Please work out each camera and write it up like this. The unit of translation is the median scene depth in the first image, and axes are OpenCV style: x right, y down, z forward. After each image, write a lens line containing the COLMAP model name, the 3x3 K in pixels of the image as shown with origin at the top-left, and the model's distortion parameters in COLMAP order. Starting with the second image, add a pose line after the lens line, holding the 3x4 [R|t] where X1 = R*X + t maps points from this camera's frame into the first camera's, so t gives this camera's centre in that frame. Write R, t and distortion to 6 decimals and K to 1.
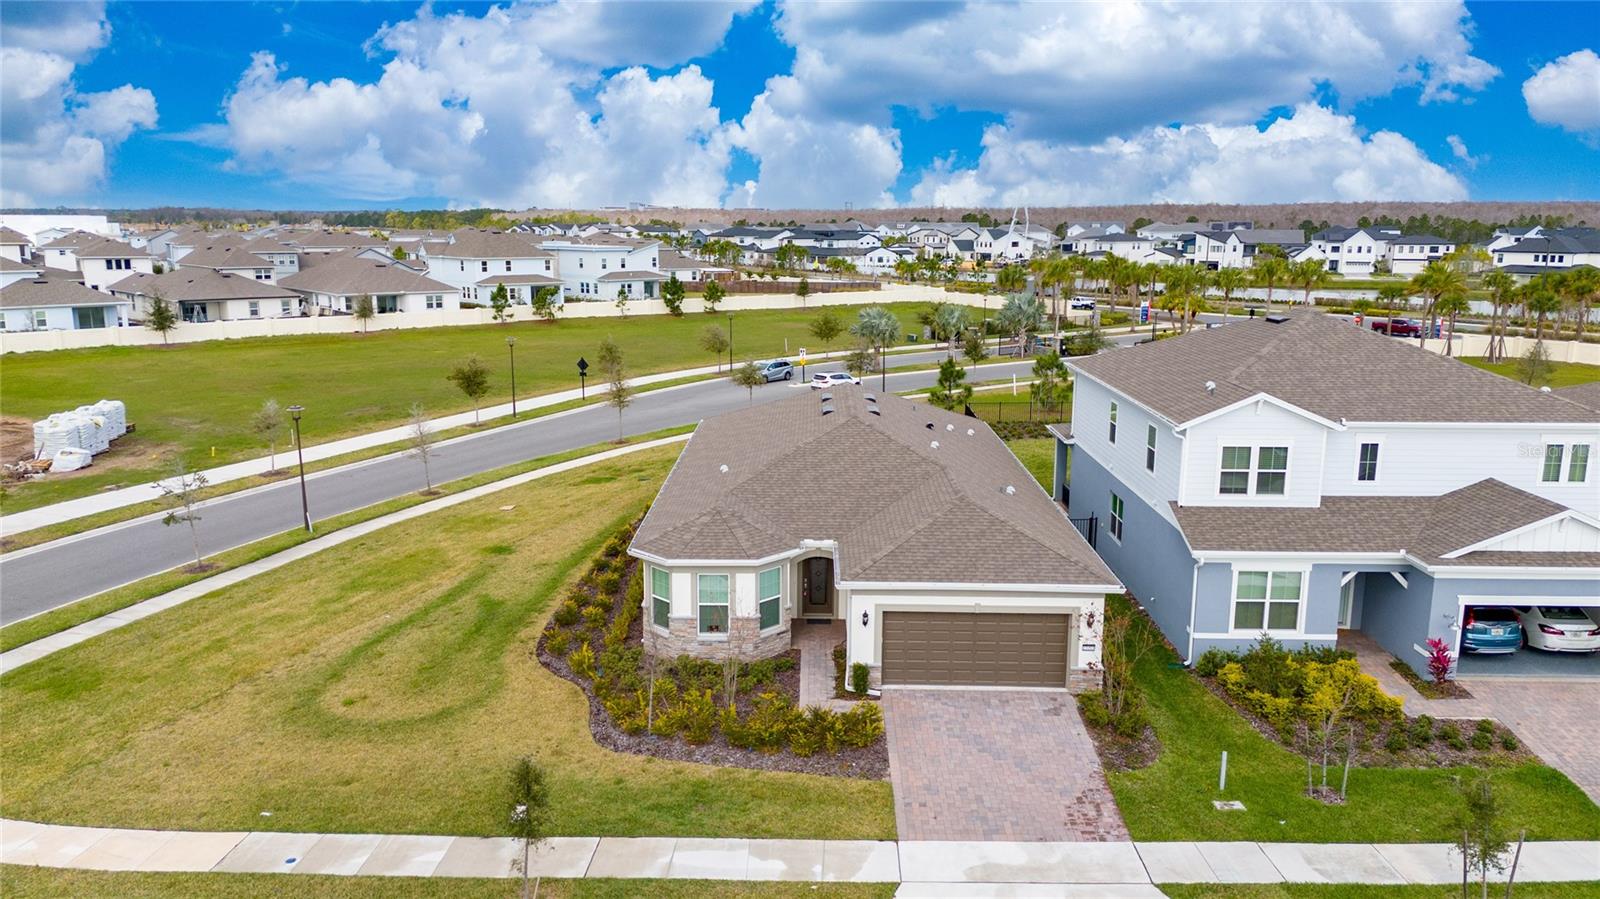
lens RADIAL K [[1172.8, 0, 802.4], [0, 1172.8, 450.8], [0, 0, 1]] dist [0.049417, -0.022189]
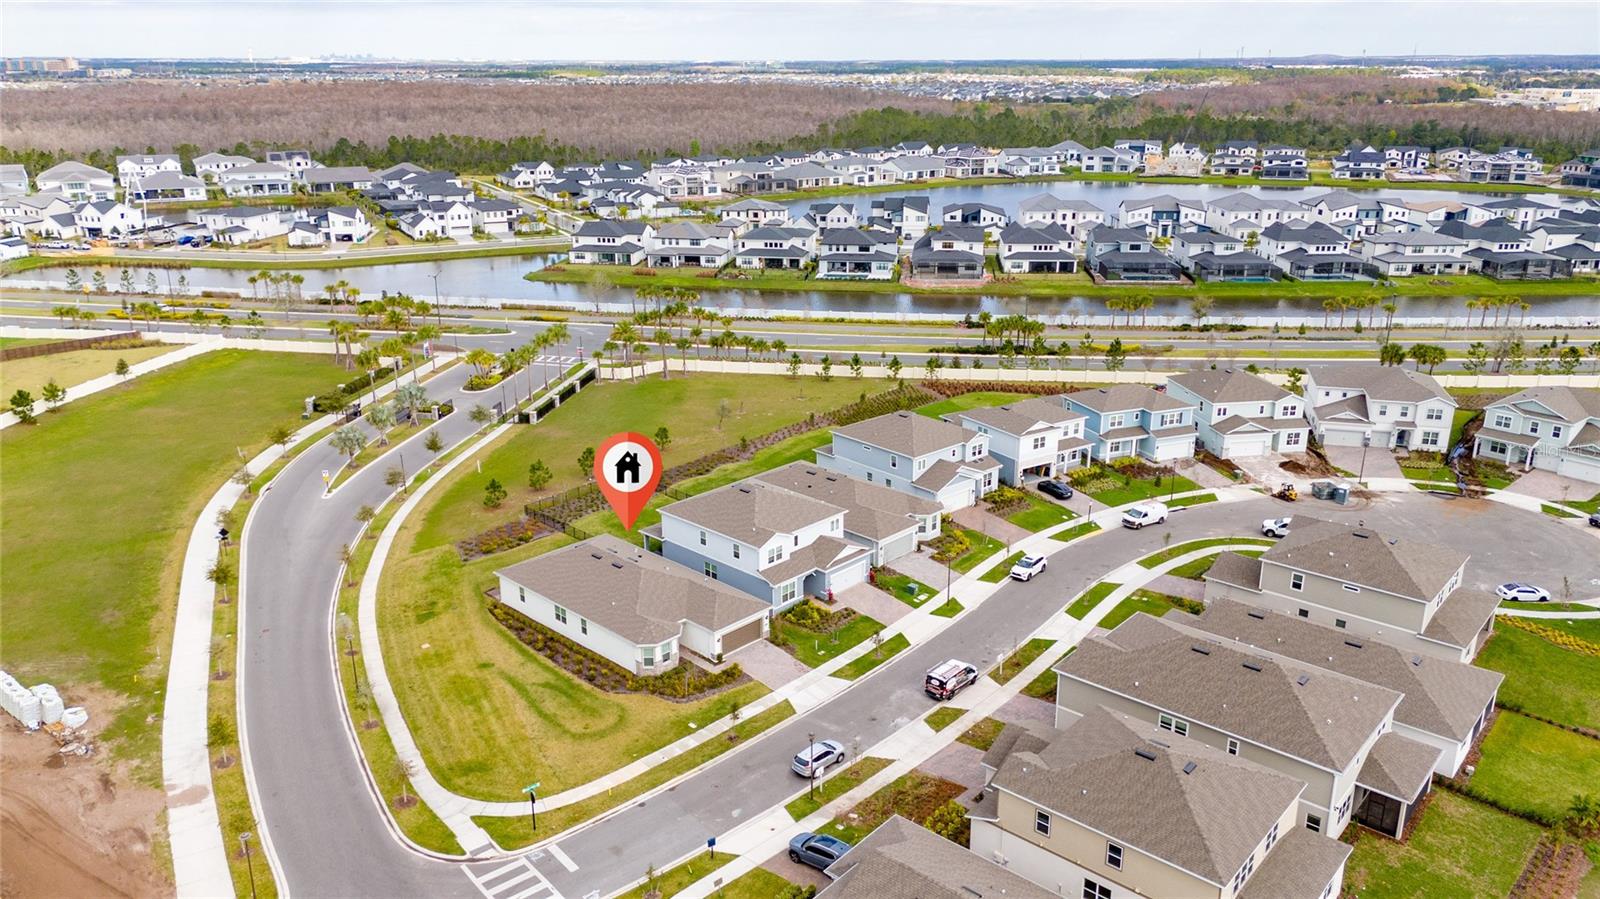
lens RADIAL K [[1172.8, 0, 802.9], [0, 1172.8, 447.9], [0, 0, 1]] dist [0.049417, -0.022189]
pose [[0.682542, -0.236875, 0.691395, -1.741375], [0.148438, 0.971232, 0.186211, -0.863344], [-0.715613, -0.024467, 0.698068, -1.318188]]
